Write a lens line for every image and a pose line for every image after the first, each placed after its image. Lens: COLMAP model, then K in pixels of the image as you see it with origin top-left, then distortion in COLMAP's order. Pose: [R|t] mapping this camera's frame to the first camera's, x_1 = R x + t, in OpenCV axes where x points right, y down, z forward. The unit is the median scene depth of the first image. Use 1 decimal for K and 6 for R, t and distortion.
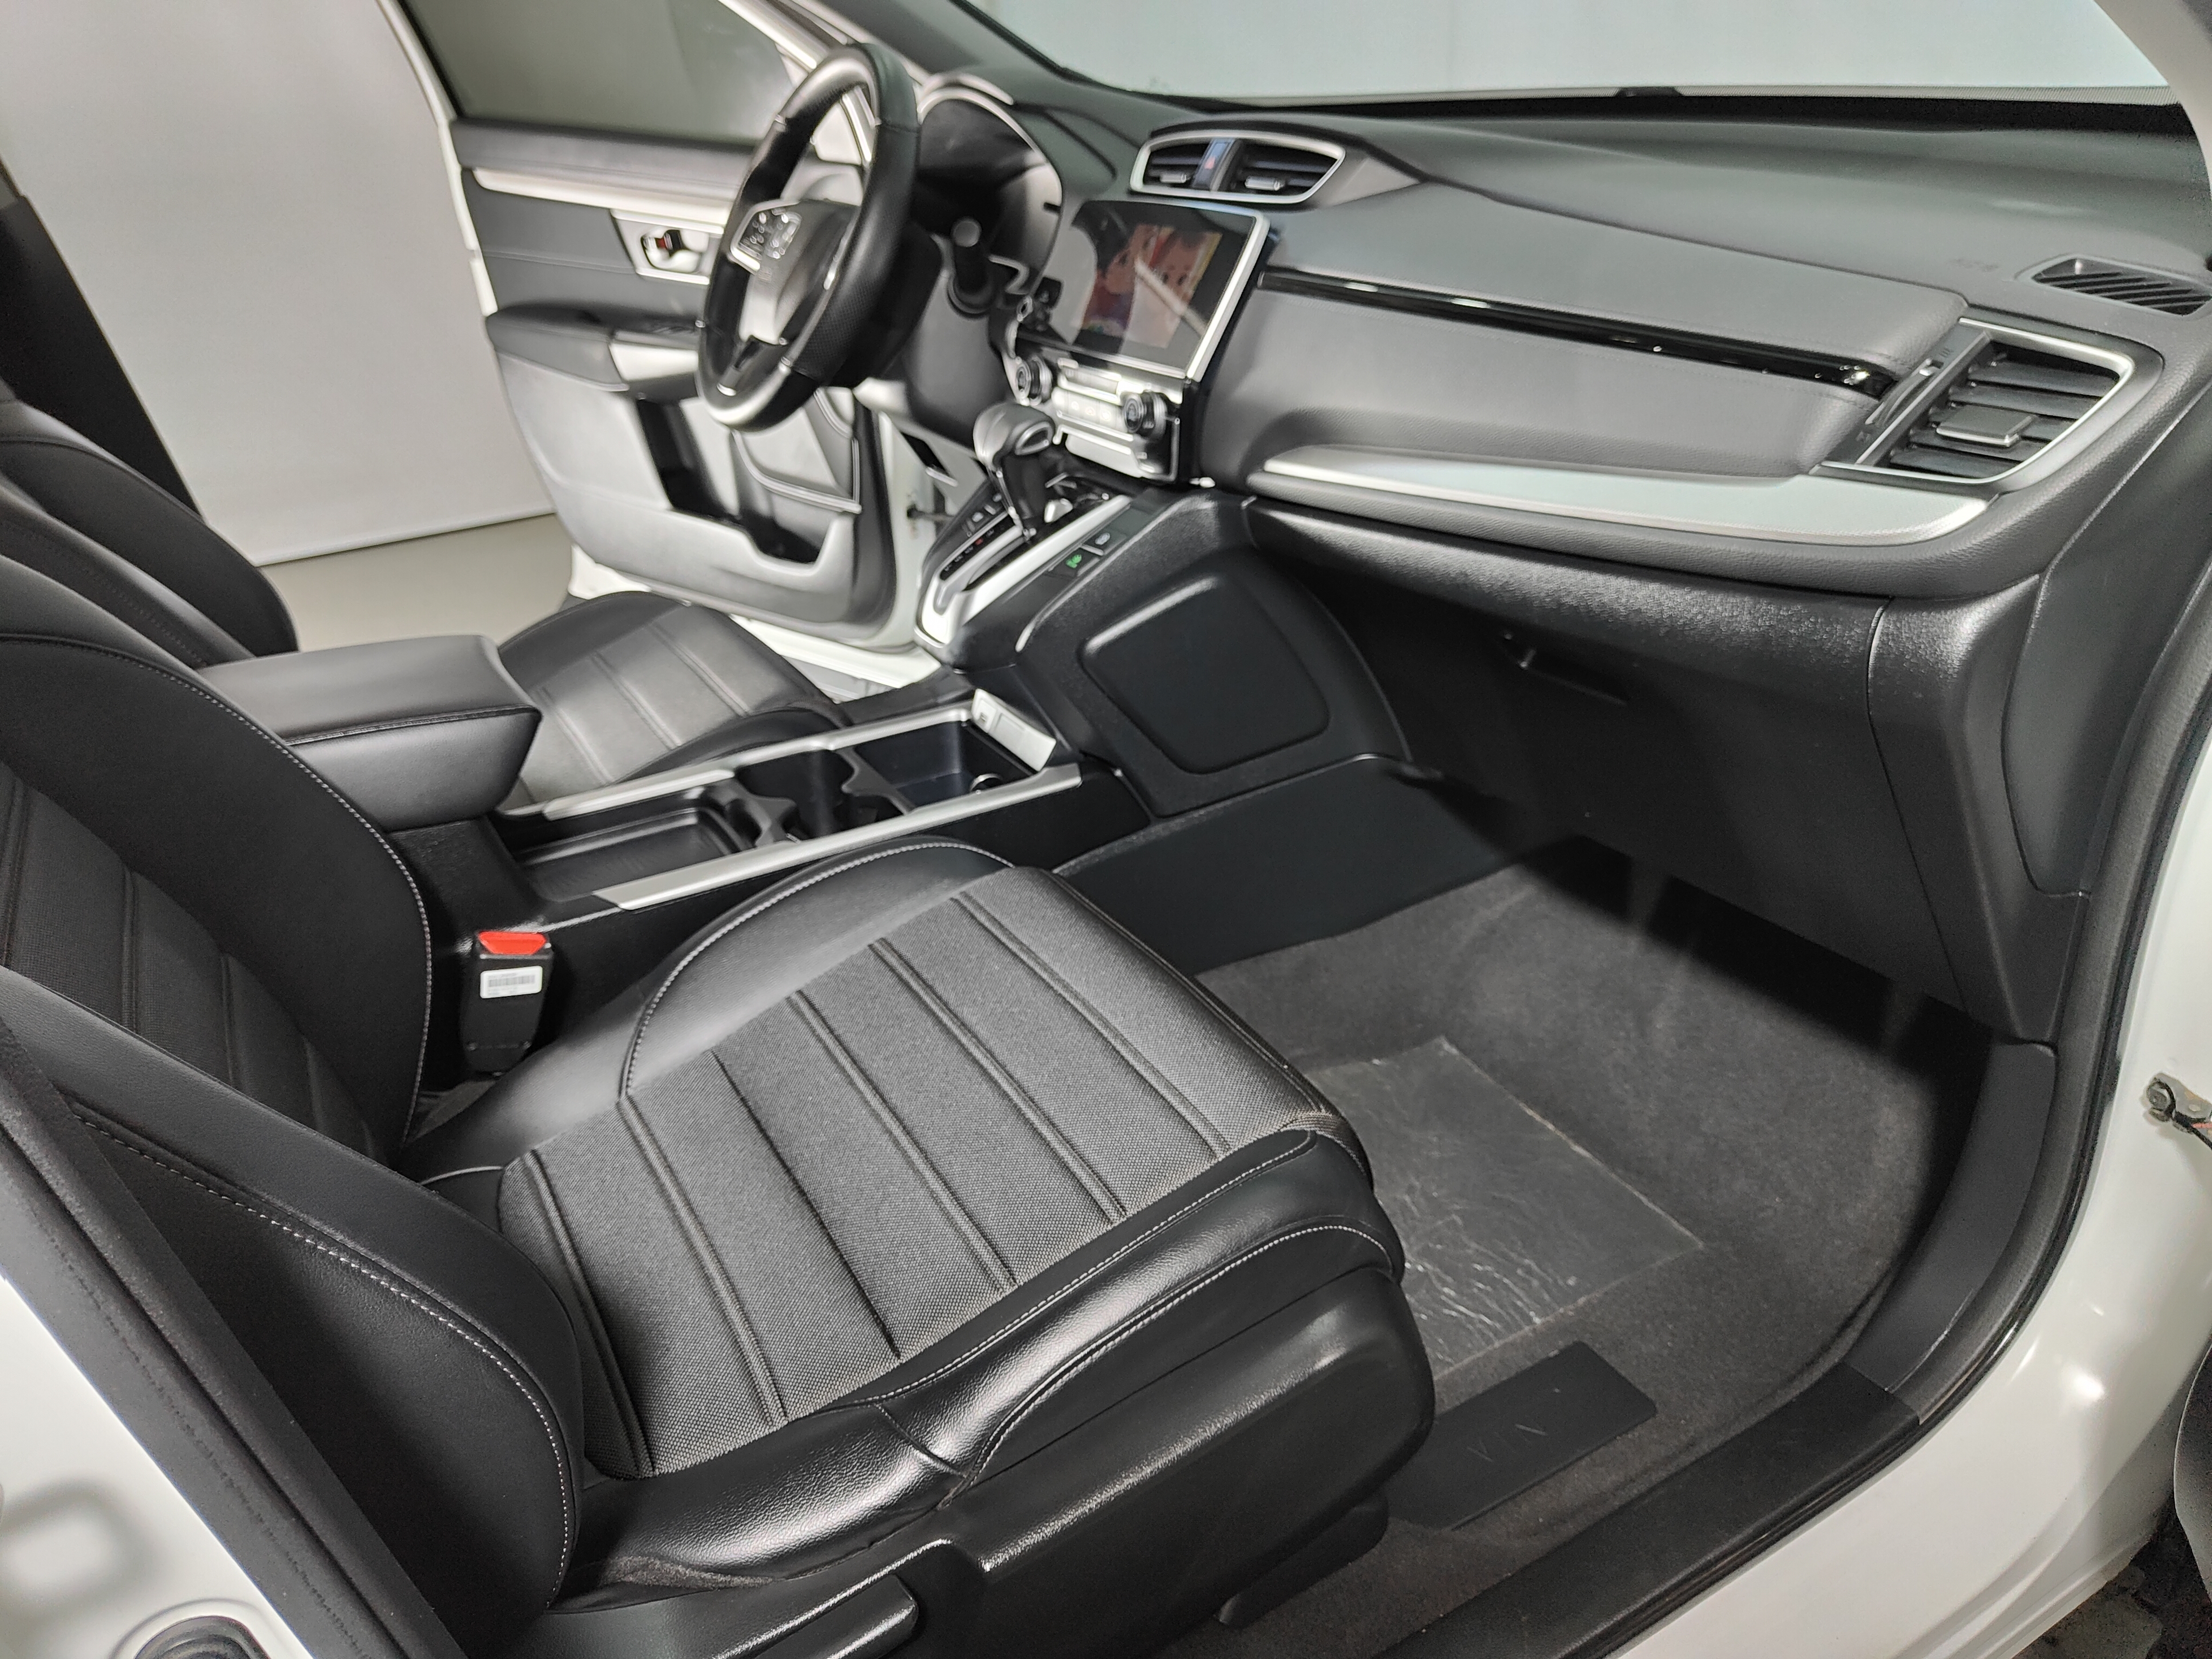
lens RADIAL K [[1547.5, 0, 1106.6], [0, 1547.5, 827.9], [0, 0, 1]] dist [-0.007695, 0.011132]
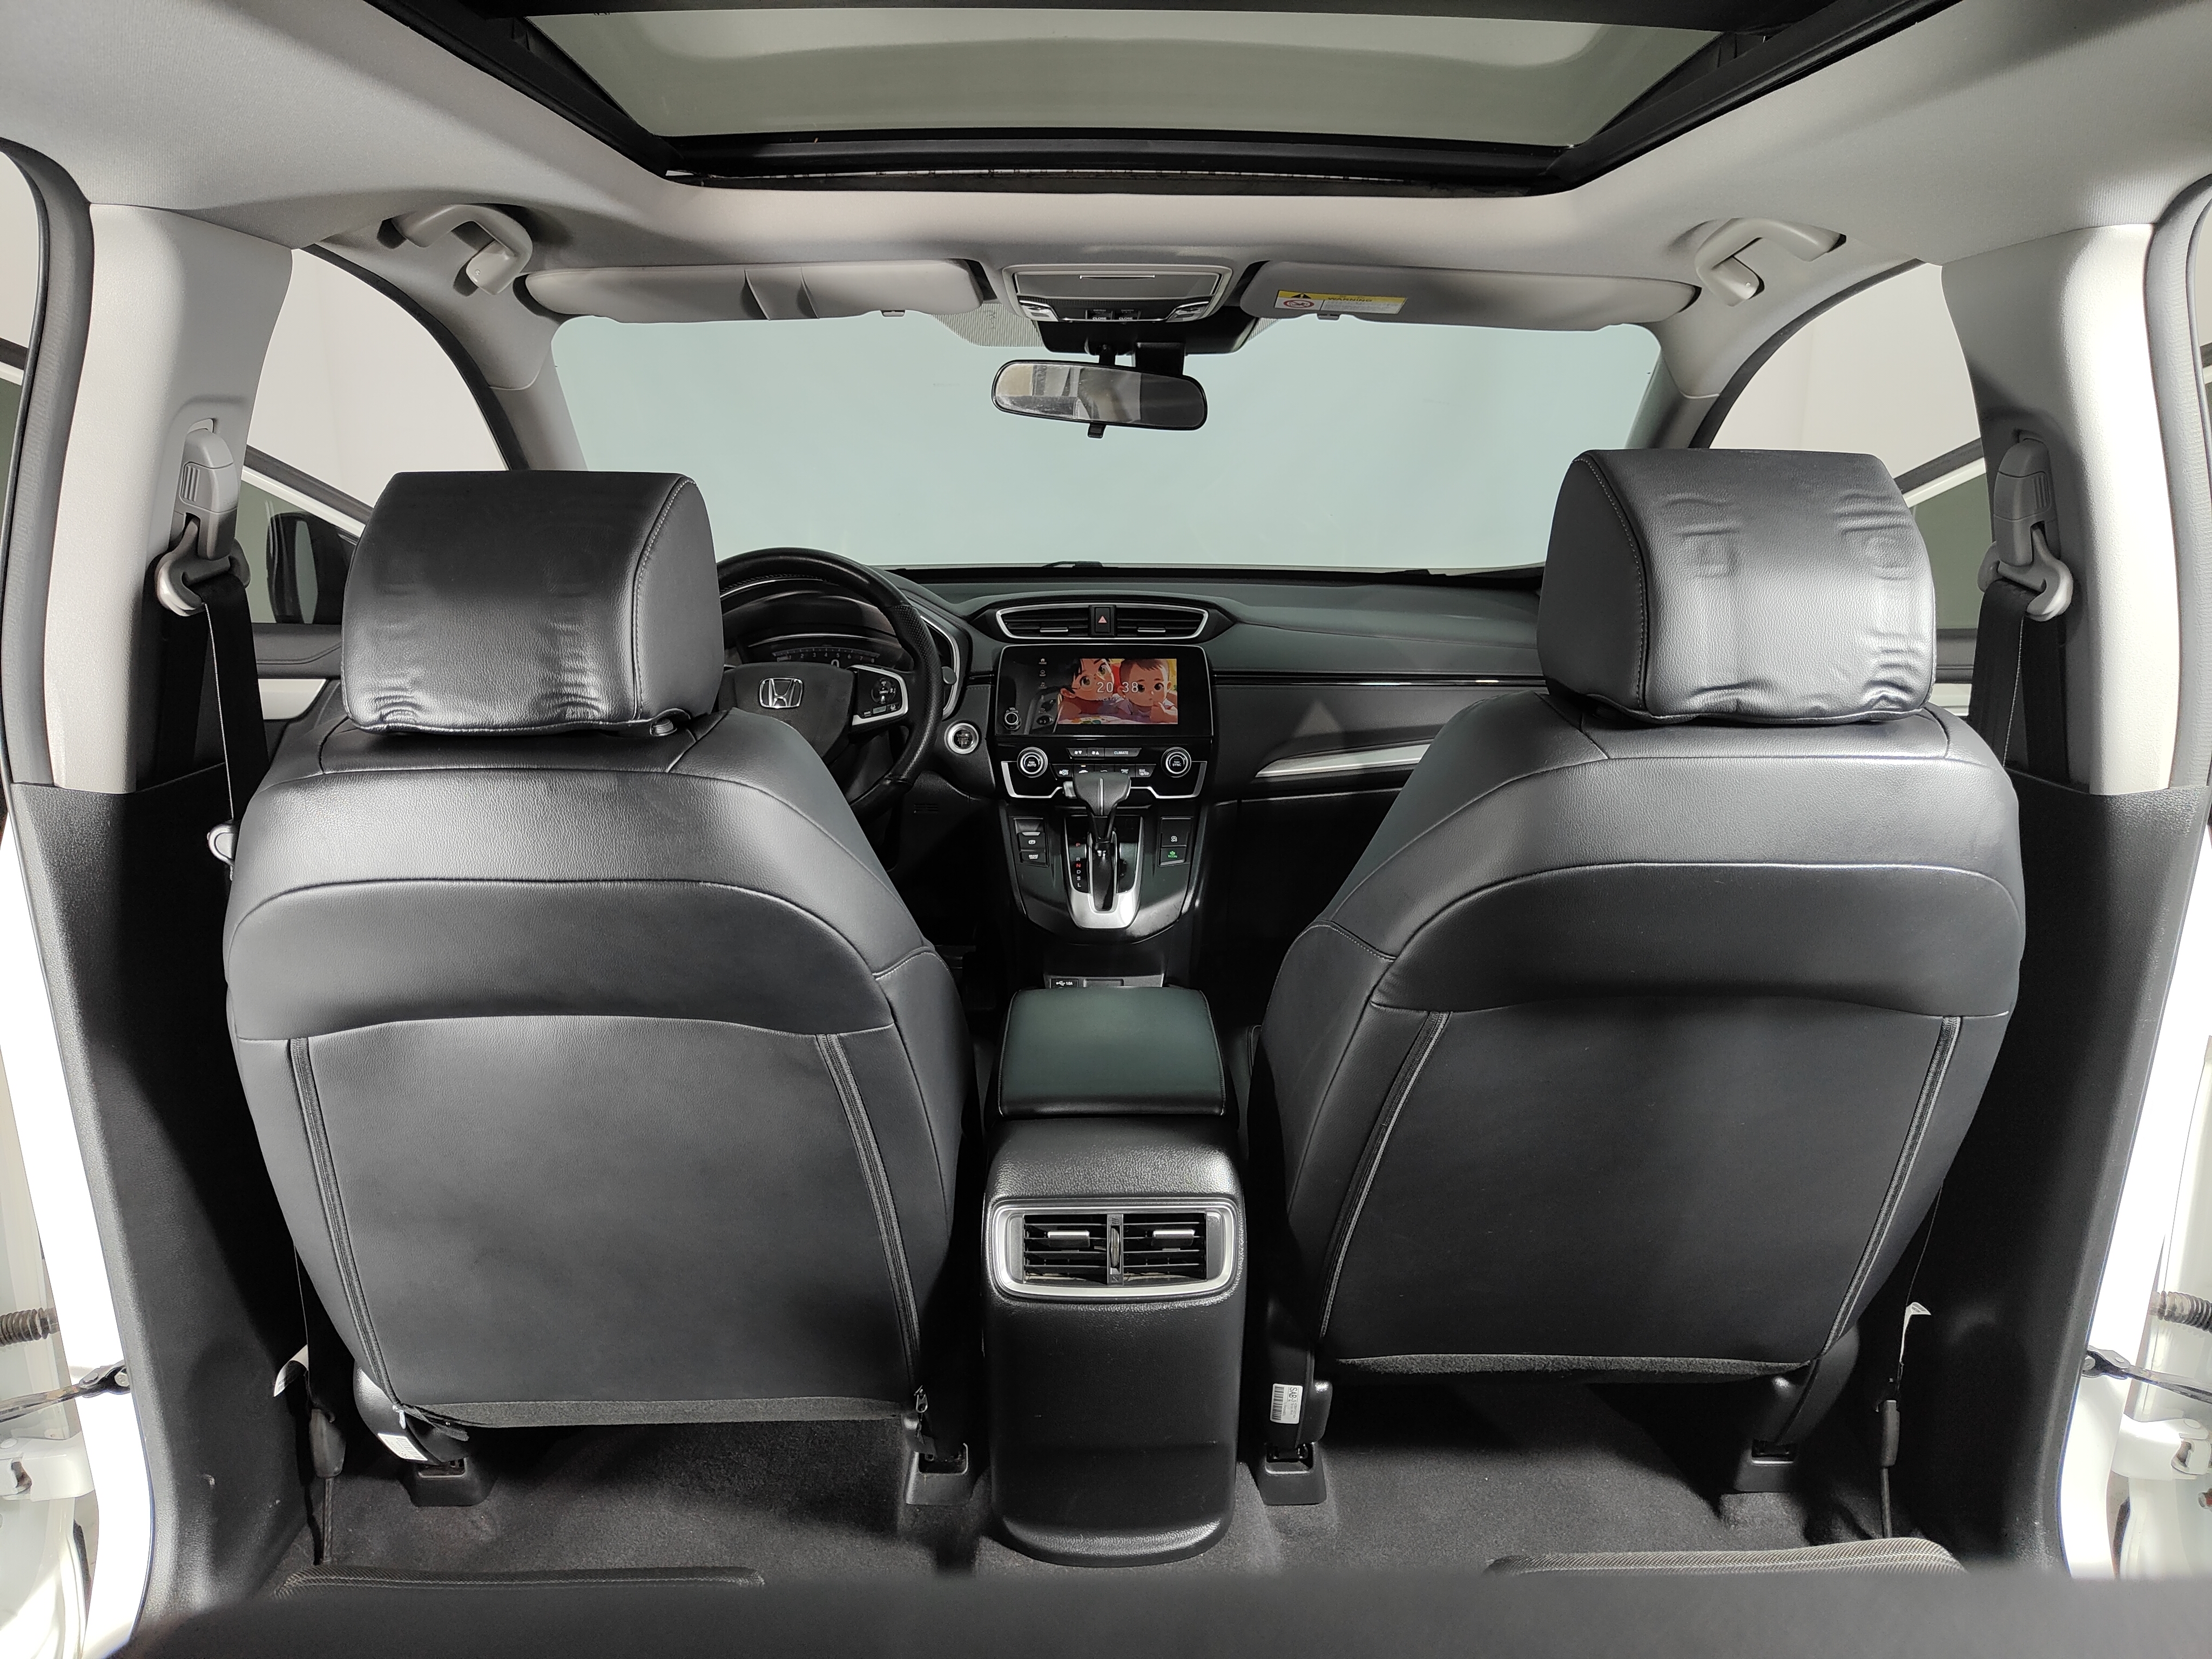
lens RADIAL K [[1547.5, 0, 1106.2], [0, 1547.5, 845.5], [0, 0, 1]] dist [-0.007695, 0.011132]
pose [[0.493099, -0.189820, 0.849012, -1.384387], [0.369217, 0.929319, -0.006664, -0.193172], [-0.787739, 0.316756, 0.528331, 0.196793]]
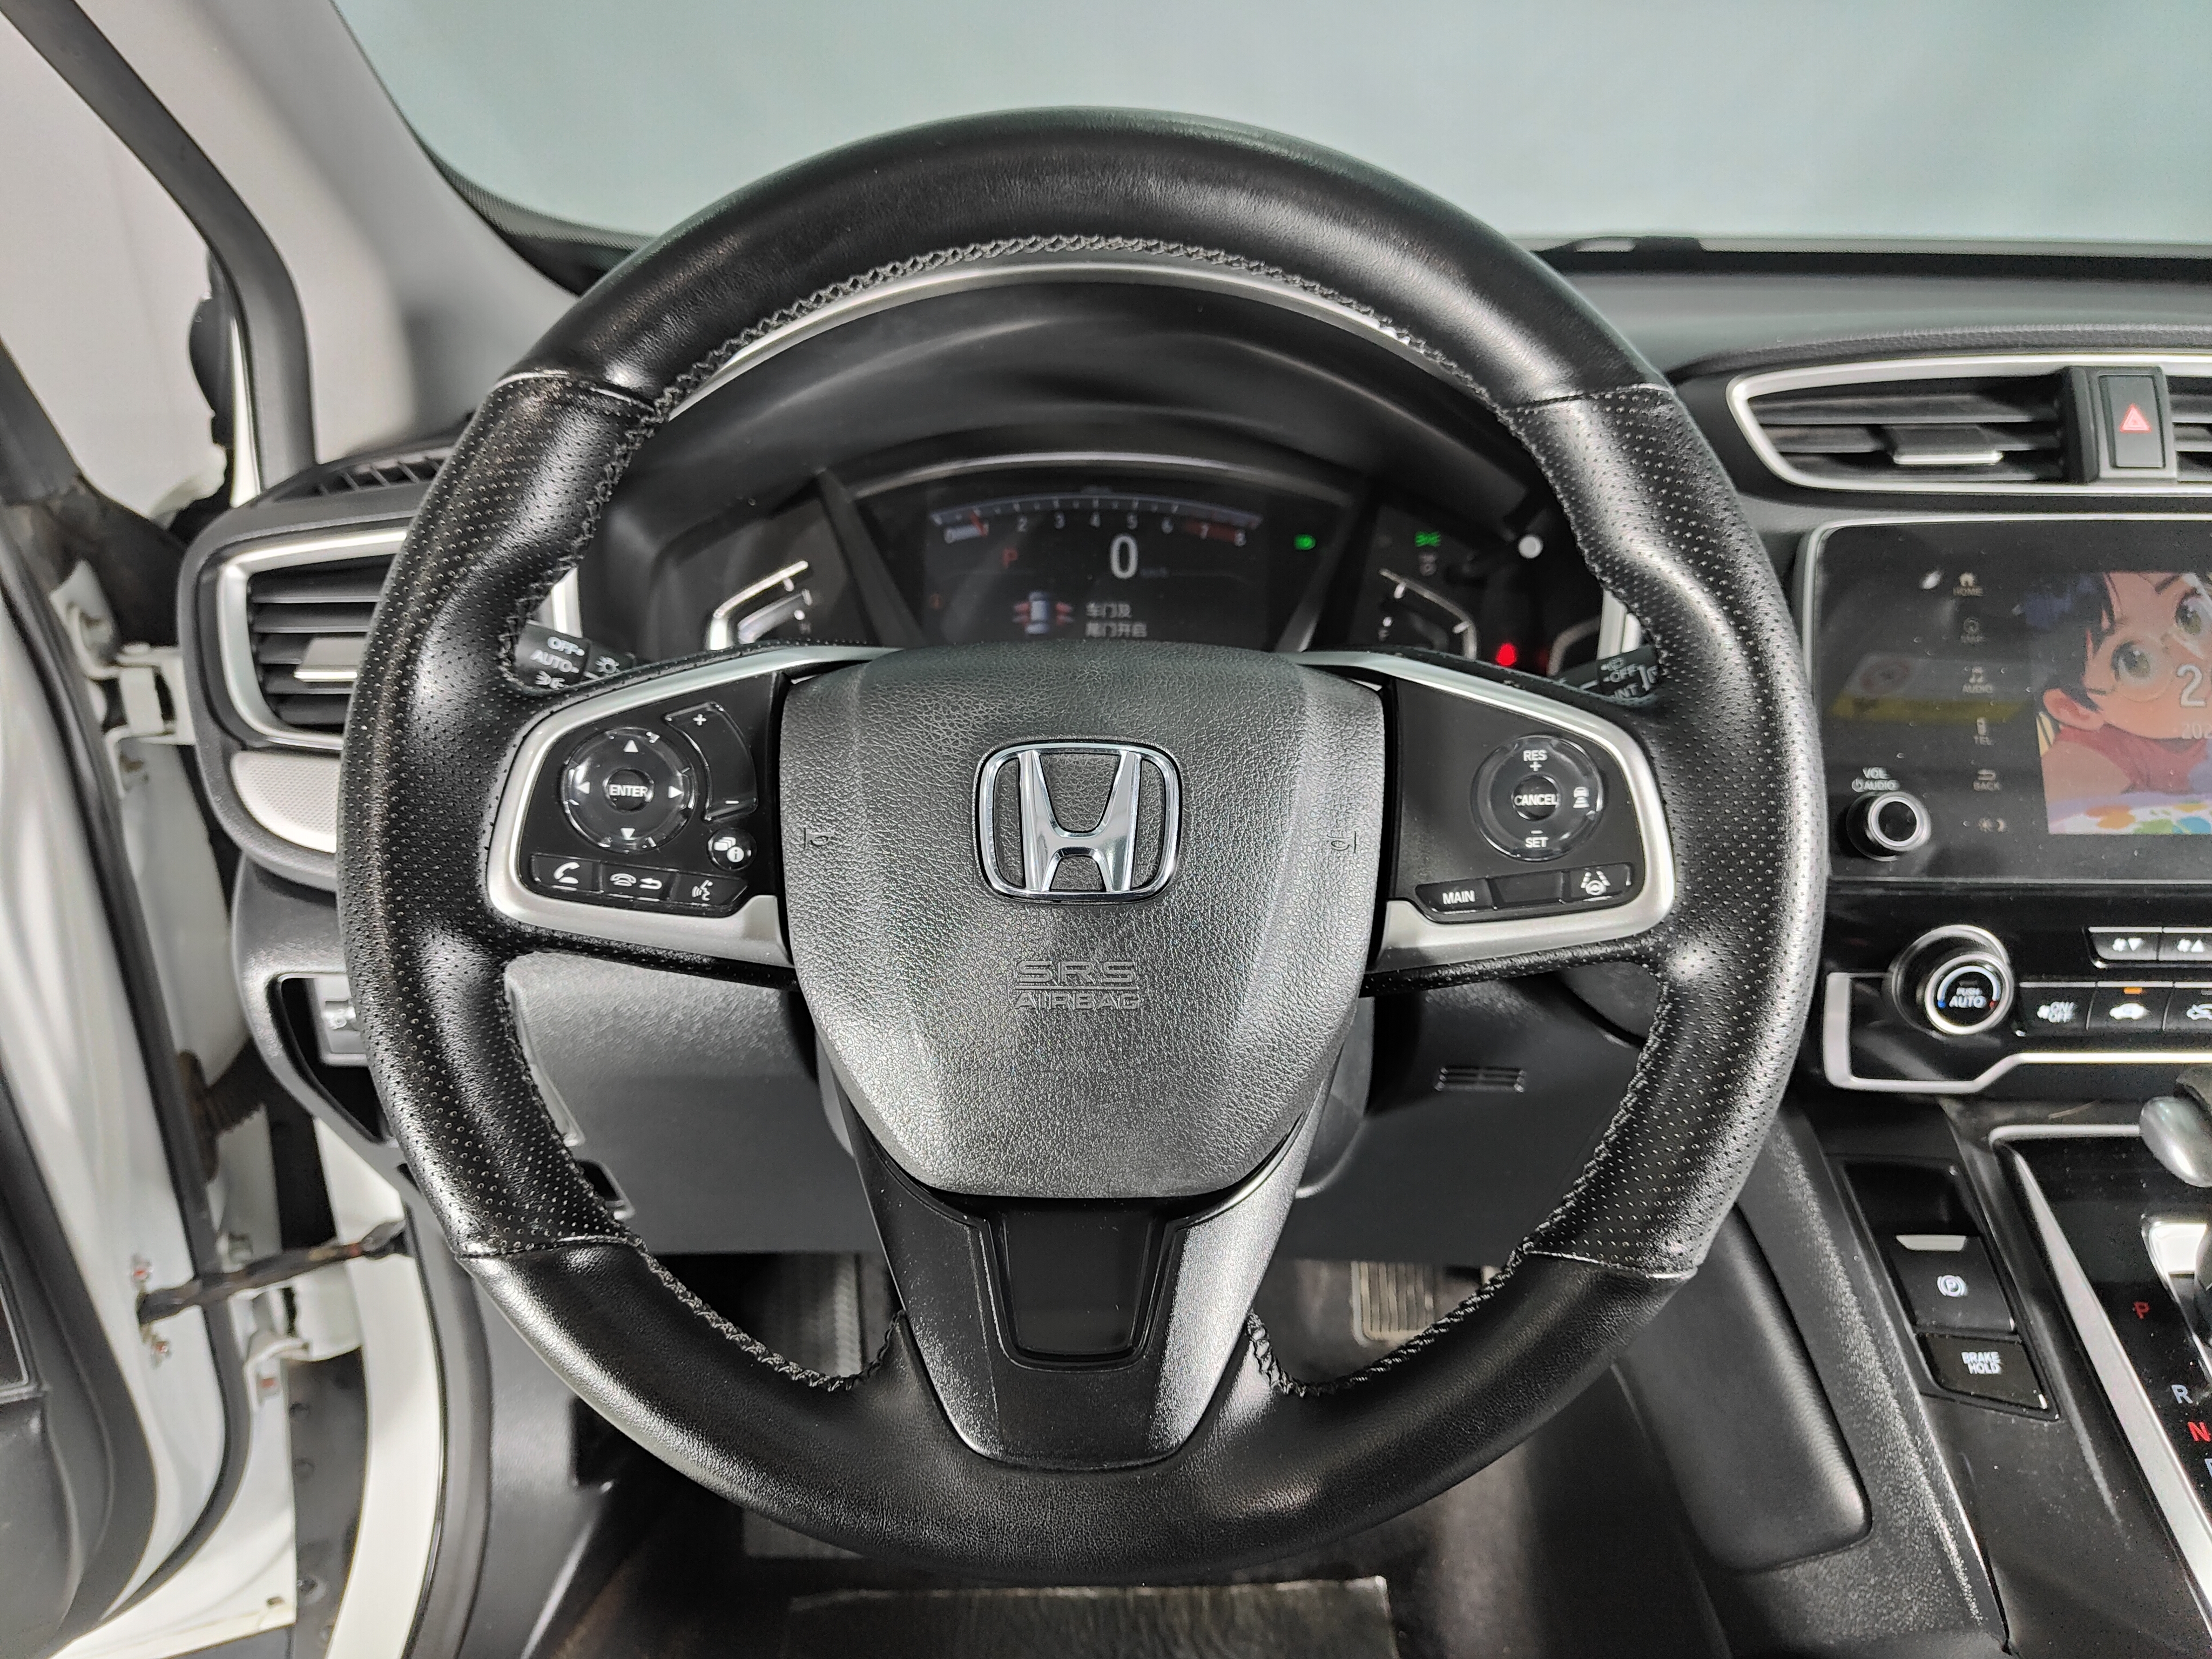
lens RADIAL K [[1547.5, 0, 1118.7], [0, 1547.5, 828.6], [0, 0, 1]] dist [-0.007695, 0.011132]
pose [[0.504964, -0.317838, 0.802490, -0.495713], [0.366450, 0.920726, 0.134079, -0.490937], [-0.781489, 0.226367, 0.581406, 0.994830]]
